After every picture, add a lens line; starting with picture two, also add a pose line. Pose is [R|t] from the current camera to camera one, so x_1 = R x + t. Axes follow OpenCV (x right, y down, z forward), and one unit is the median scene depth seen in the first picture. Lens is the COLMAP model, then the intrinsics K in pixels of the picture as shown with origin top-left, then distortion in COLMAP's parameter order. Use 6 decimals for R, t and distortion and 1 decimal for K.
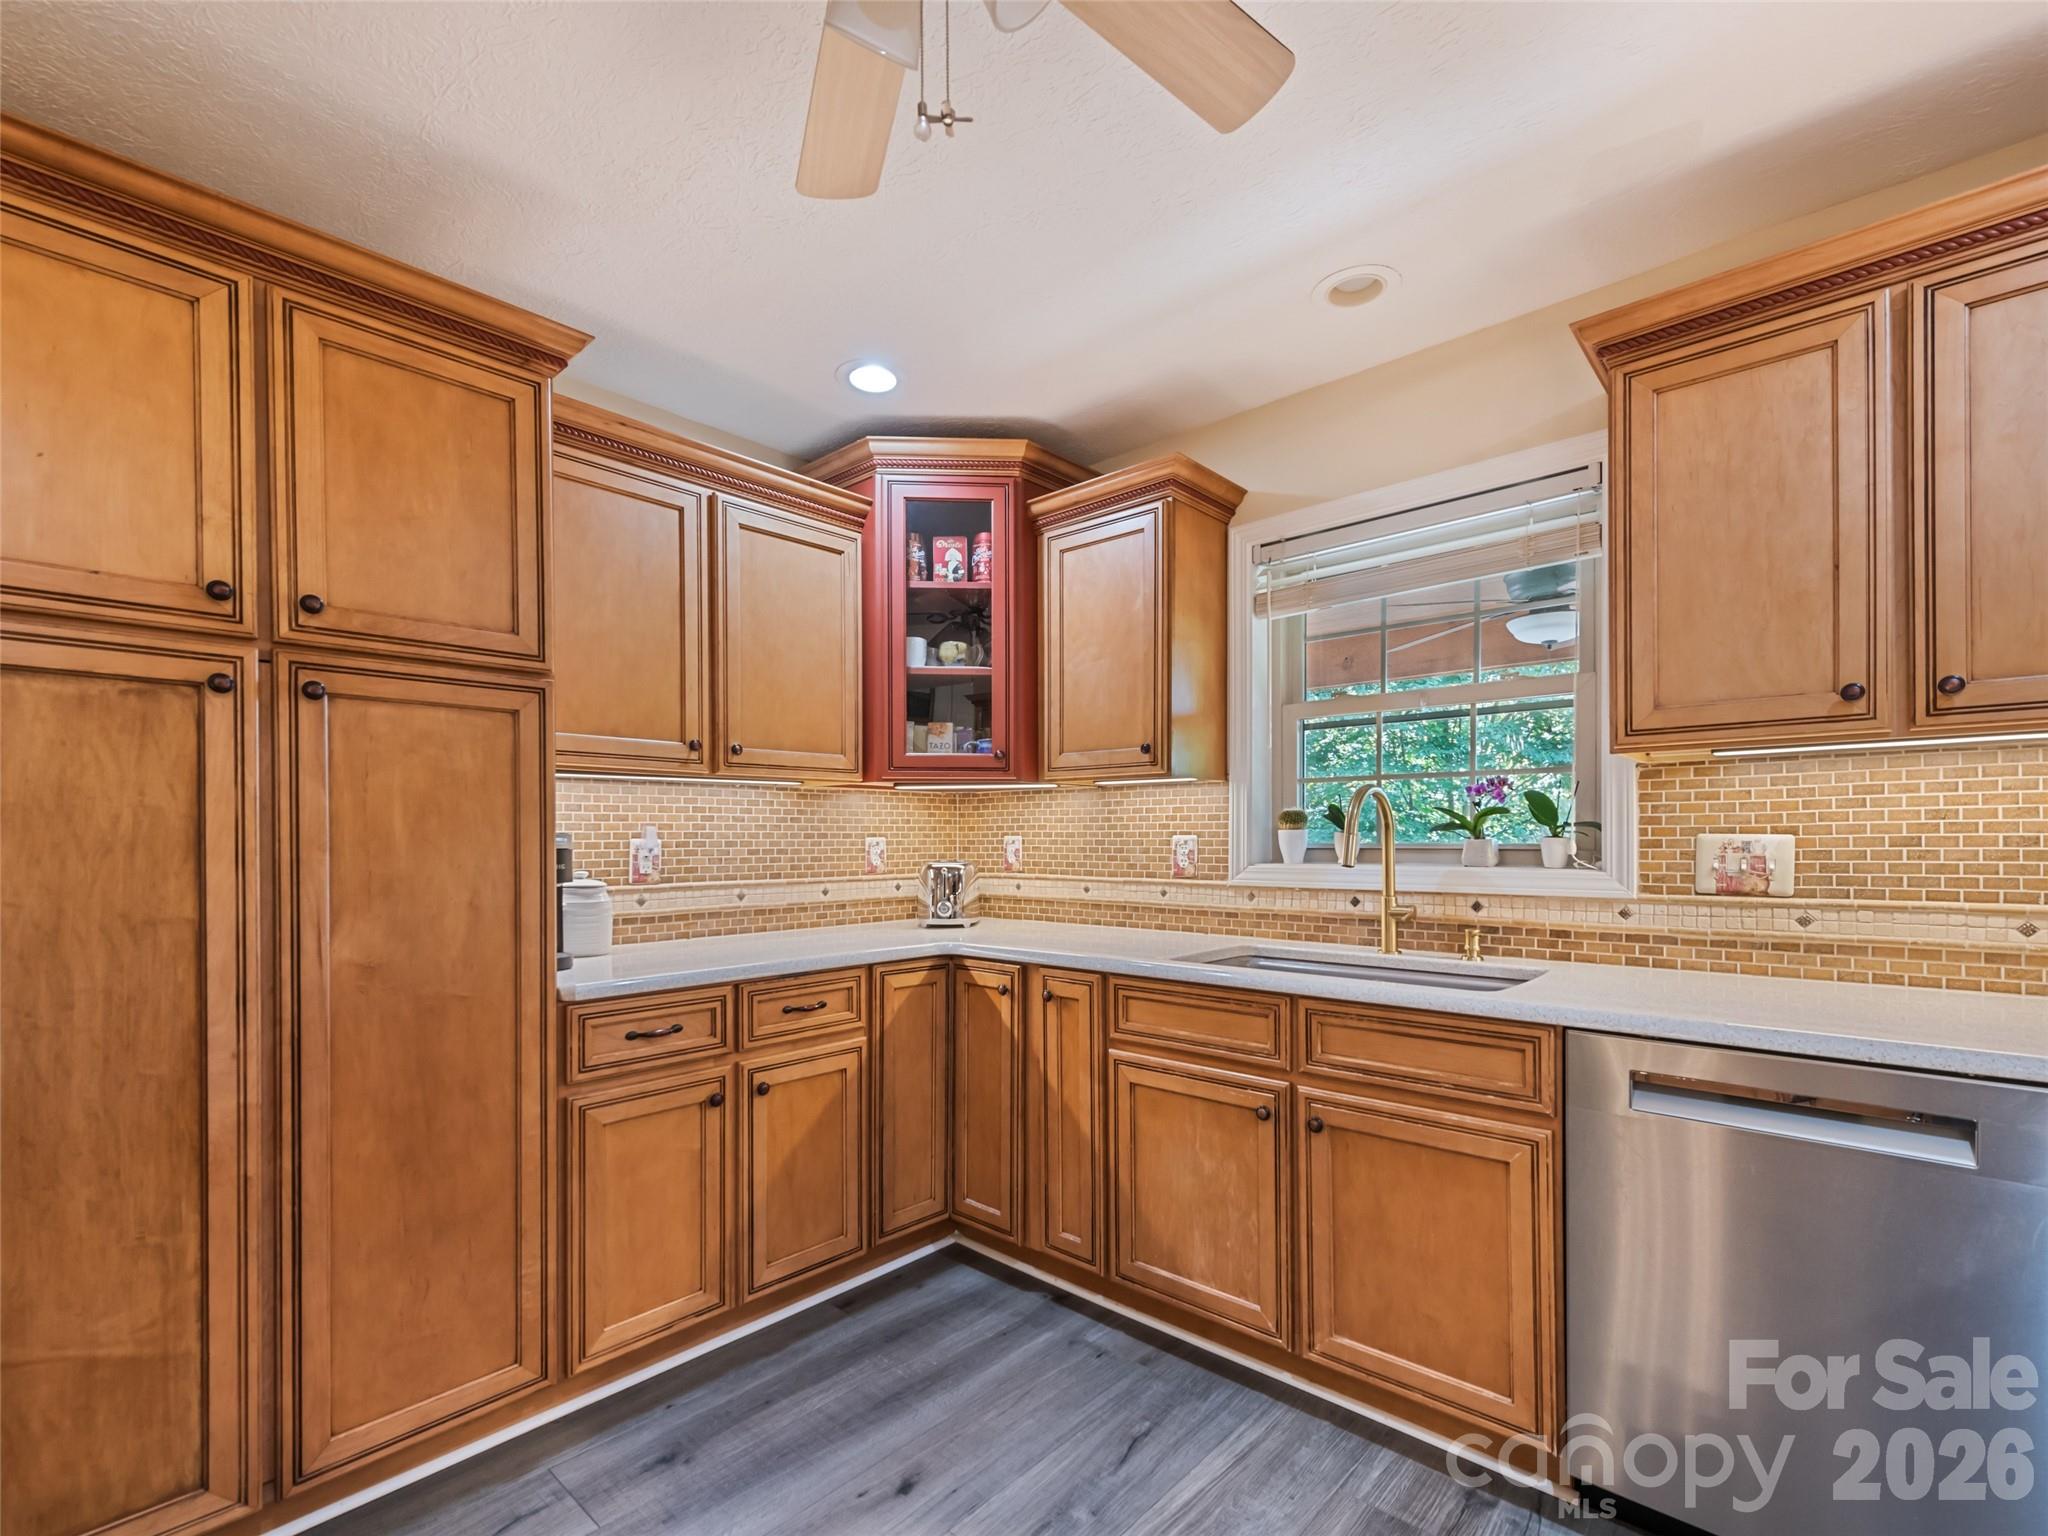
lens RADIAL K [[930.8, 0, 1035.5], [0, 930.8, 837.3], [0, 0, 1]] dist [0.002930, -0.000107]
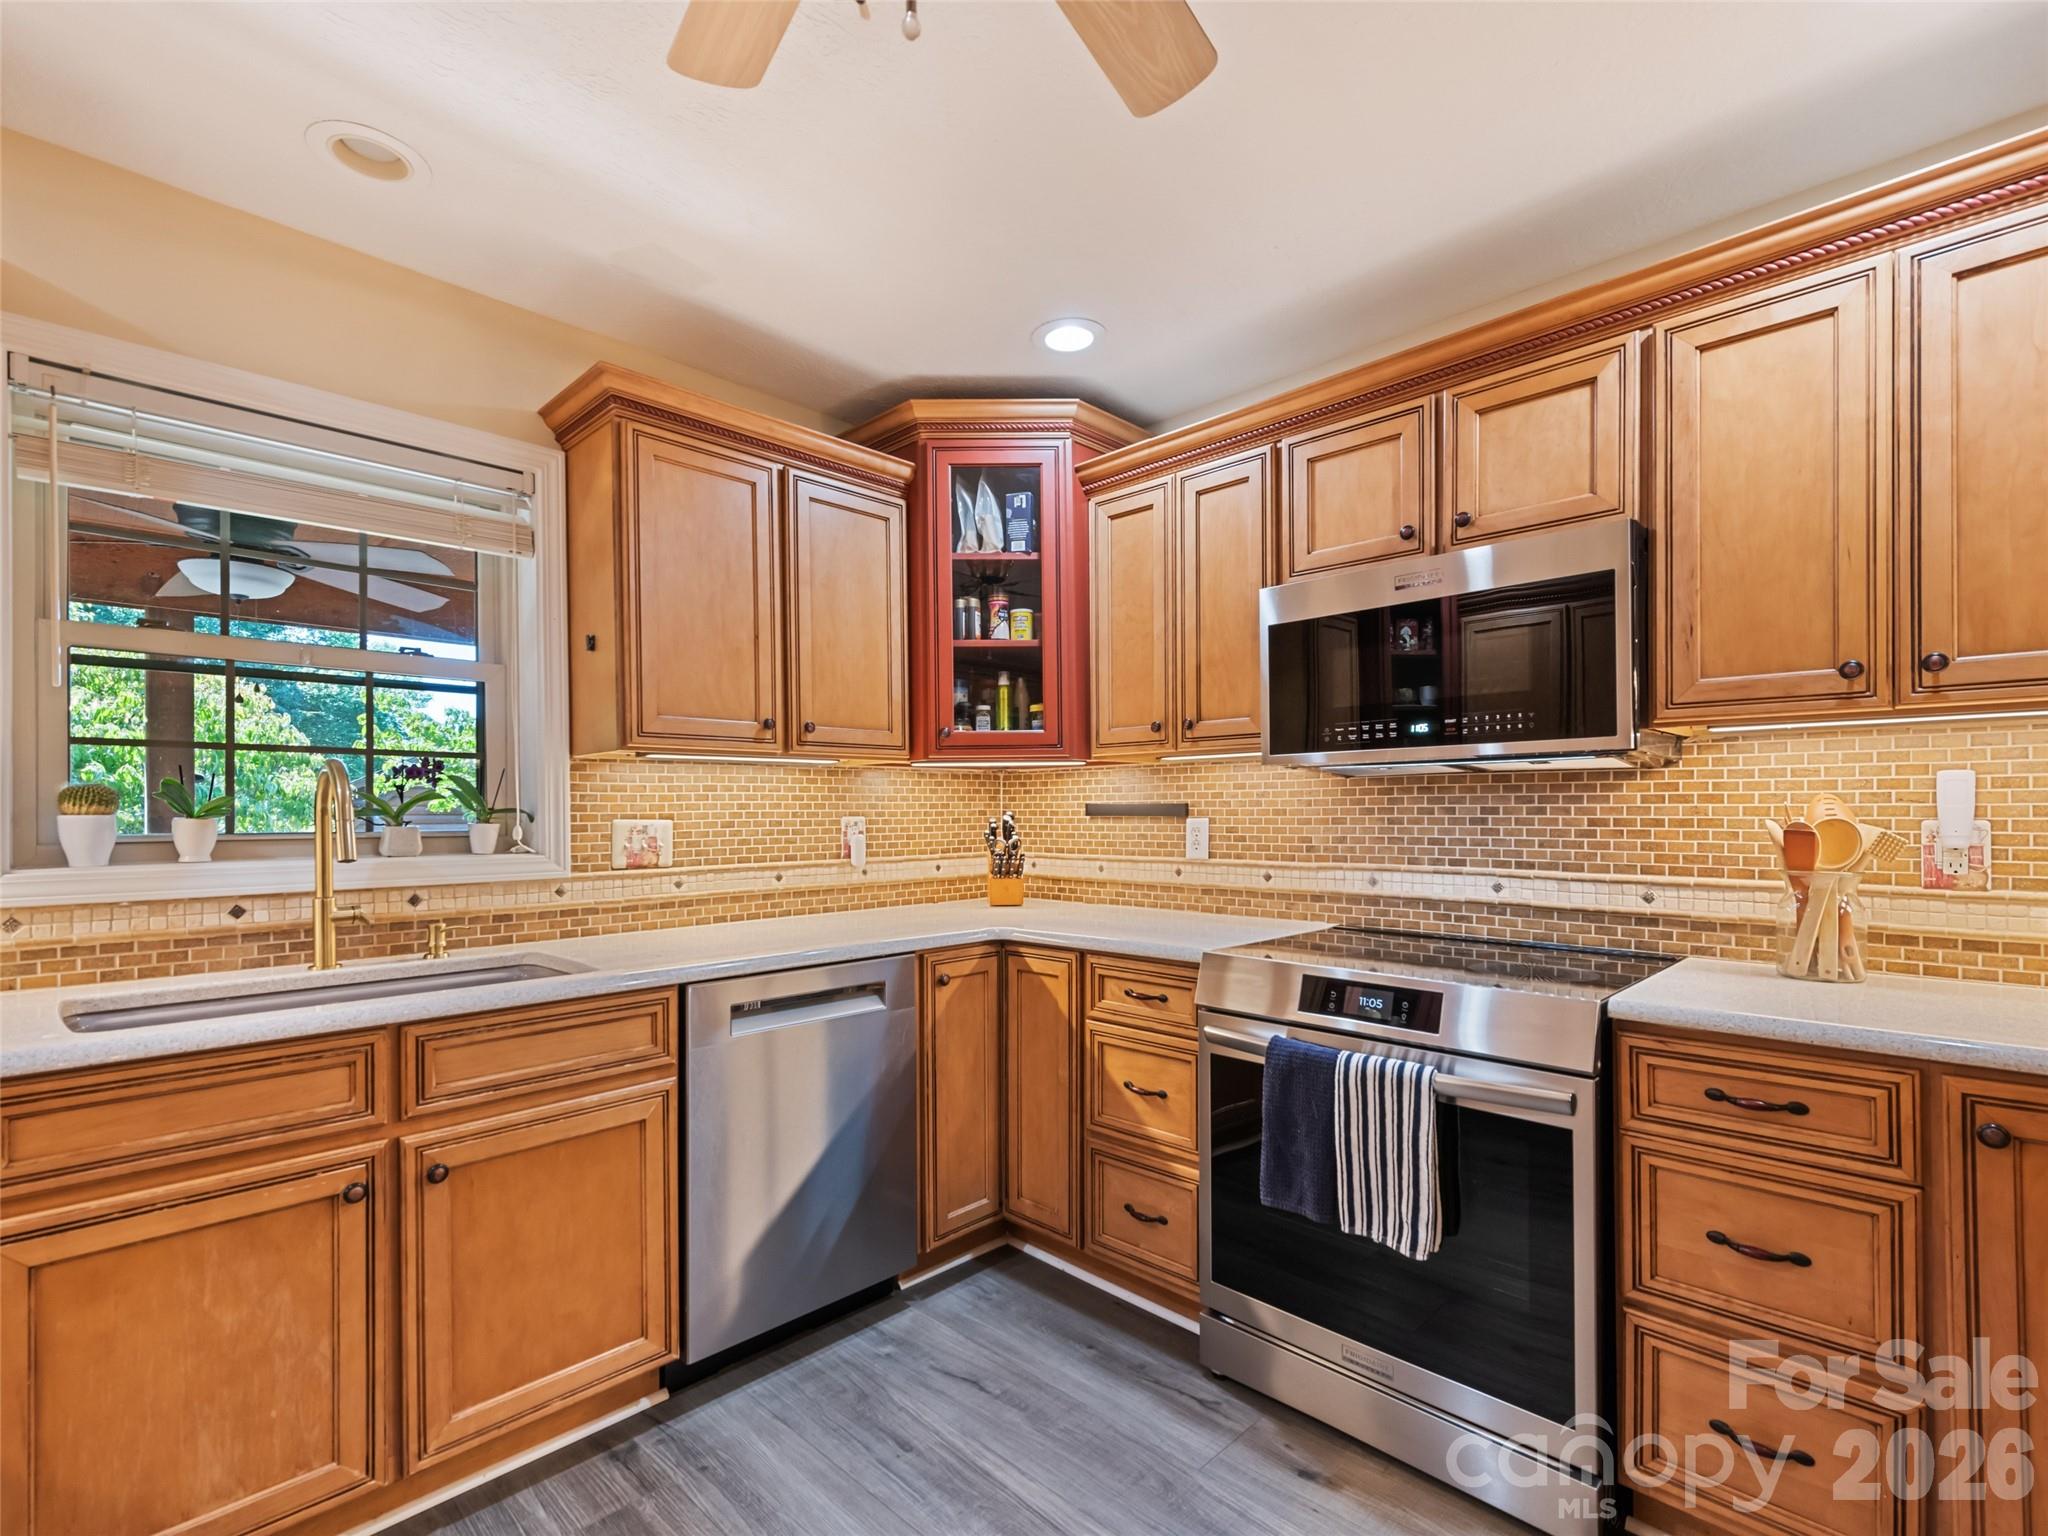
lens RADIAL K [[951.9, 0, 1016.1], [0, 951.9, 810.3], [0, 0, 1]] dist [0.001934, -0.000653]
pose [[0.042992, 0.007891, 0.999044, -0.479453], [0.007533, 0.999938, -0.008222, -0.001587], [-0.999047, 0.007879, 0.042930, 0.413620]]
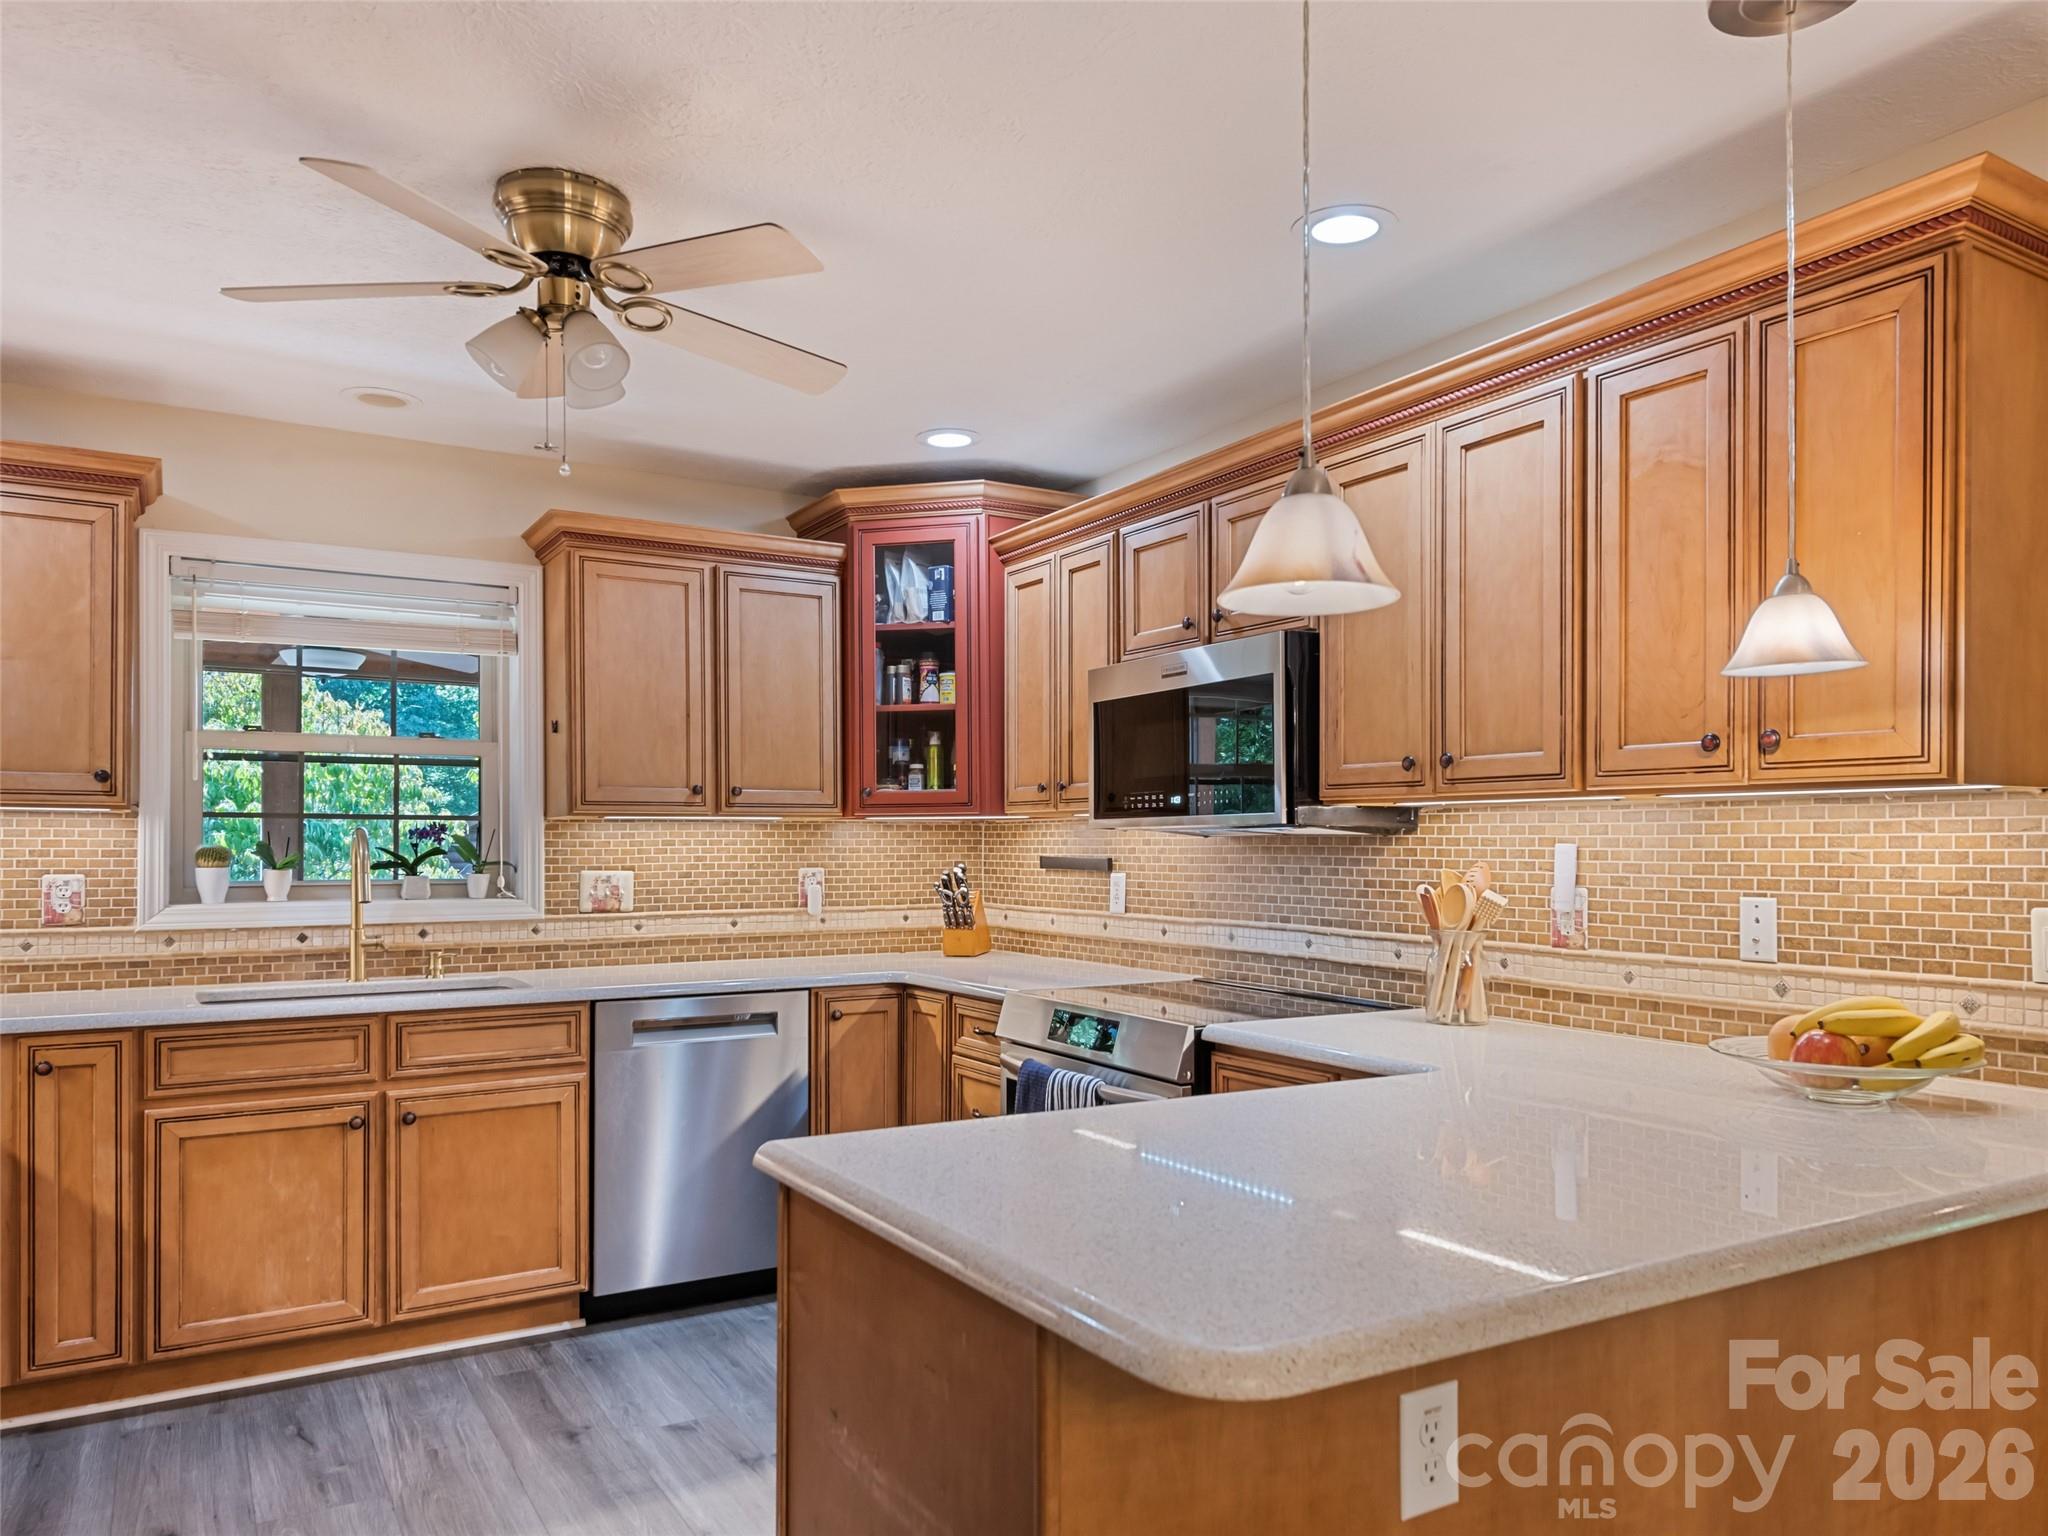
lens RADIAL K [[1380.4, 0, 1024.7], [0, 1380.4, 839.3], [0, 0, 1]] dist [-0.001735, 0.001346]
pose [[0.286206, 0.010748, 0.958108, -1.078974], [0.000968, 0.999933, -0.011506, -0.025945], [-0.958168, 0.004221, 0.286177, -0.244209]]
